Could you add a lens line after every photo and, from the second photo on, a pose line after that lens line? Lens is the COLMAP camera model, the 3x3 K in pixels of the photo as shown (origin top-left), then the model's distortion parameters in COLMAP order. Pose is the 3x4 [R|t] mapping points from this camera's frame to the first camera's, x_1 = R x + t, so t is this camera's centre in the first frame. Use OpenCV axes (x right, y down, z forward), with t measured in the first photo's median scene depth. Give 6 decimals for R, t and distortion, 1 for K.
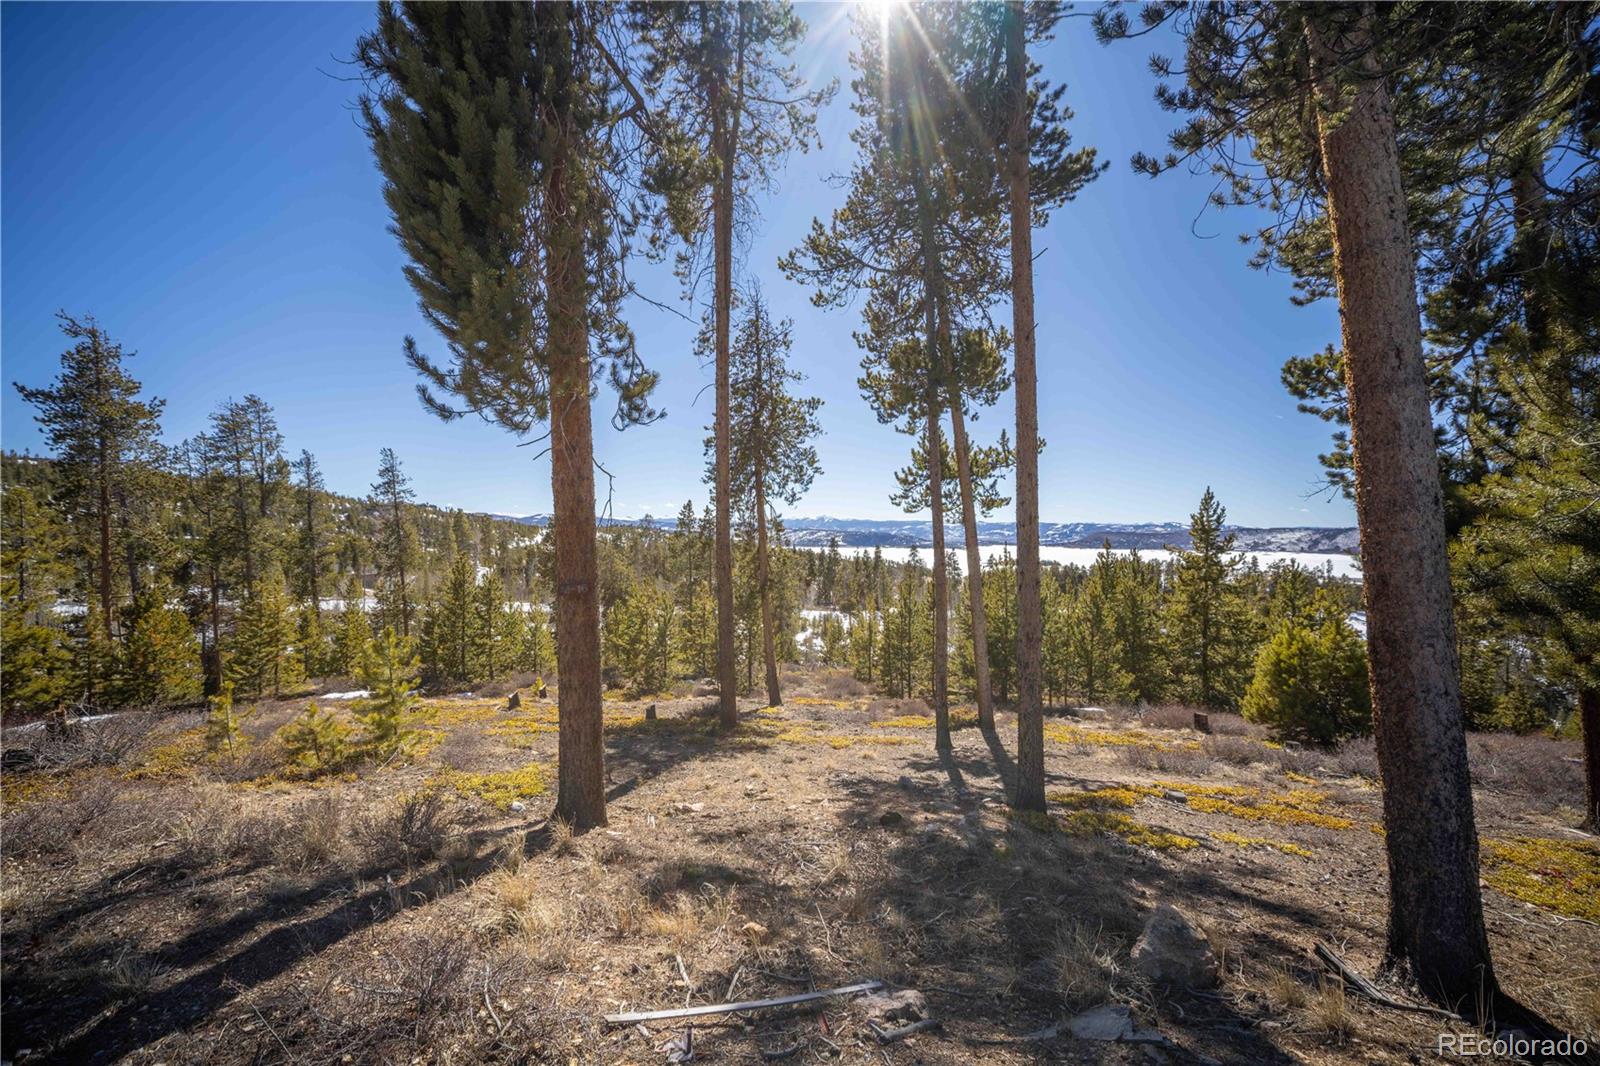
lens RADIAL K [[642.0, 0, 802.8], [0, 642.0, 529.5], [0, 0, 1]] dist [-0.001003, 0.001212]
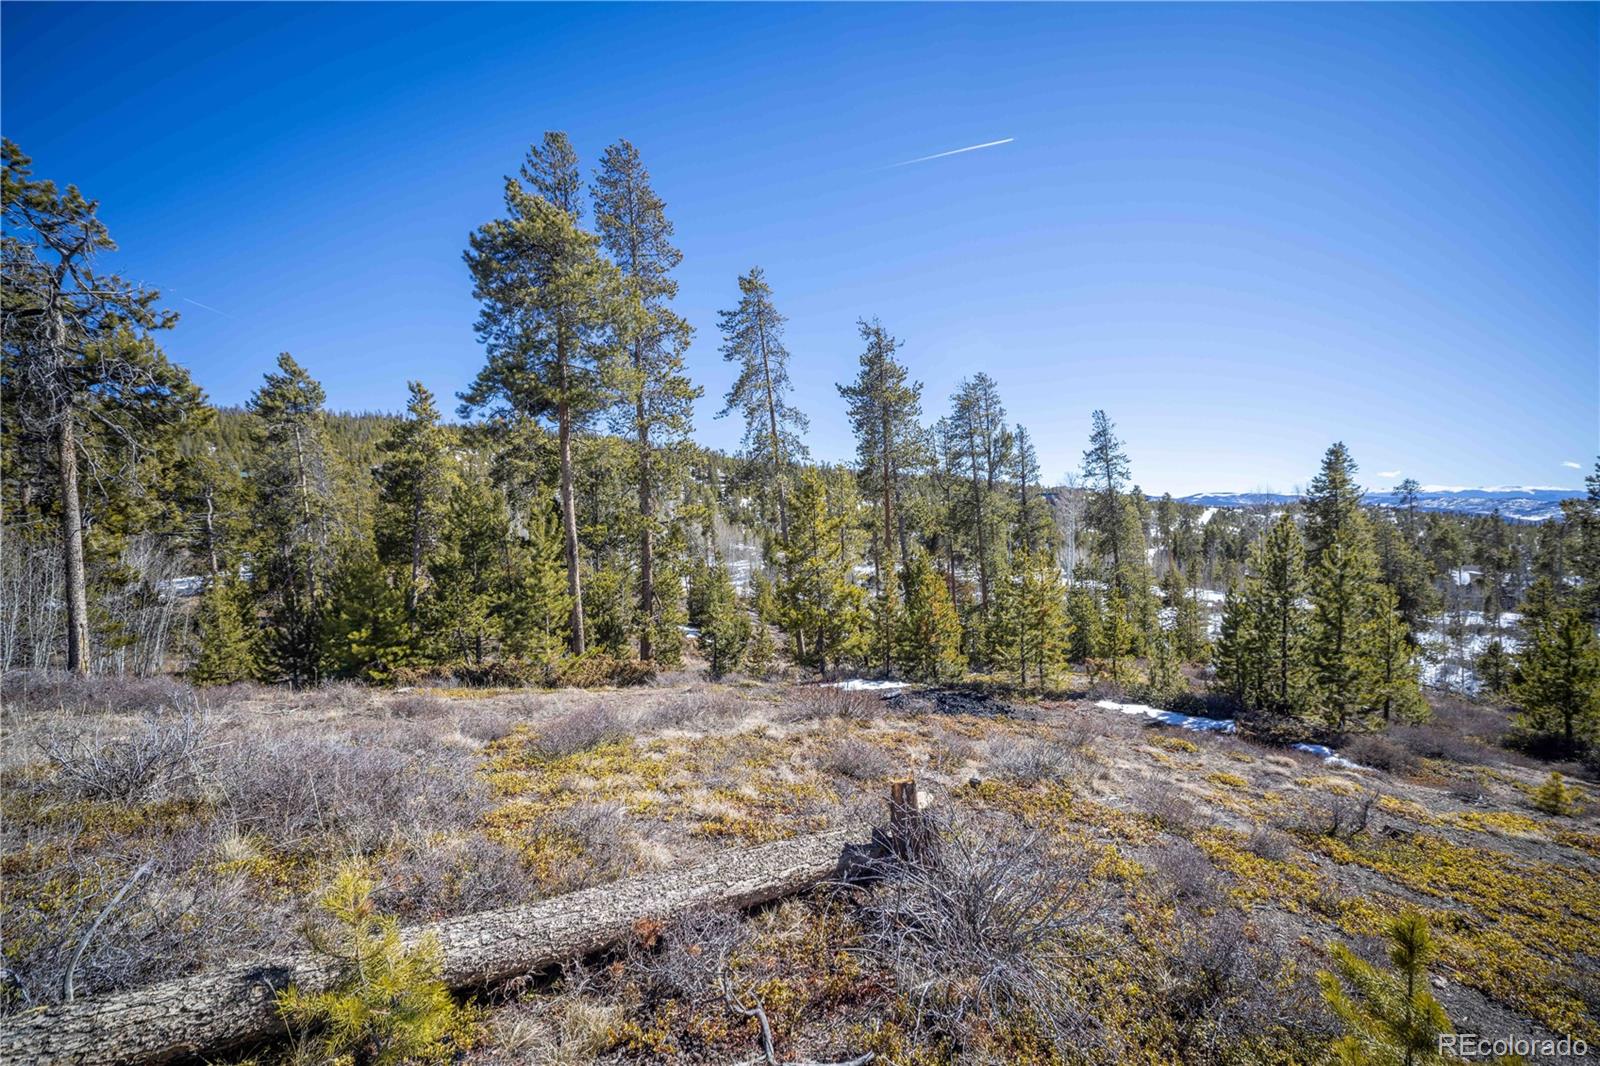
lens RADIAL K [[642.0, 0, 794.2], [0, 642.0, 527.2], [0, 0, 1]] dist [-0.001003, 0.001212]
pose [[0.578955, 0.001531, -0.815358, -0.242659], [0.018323, 0.999721, 0.014888, 0.023401], [0.815153, -0.023560, 0.578766, 0.195796]]
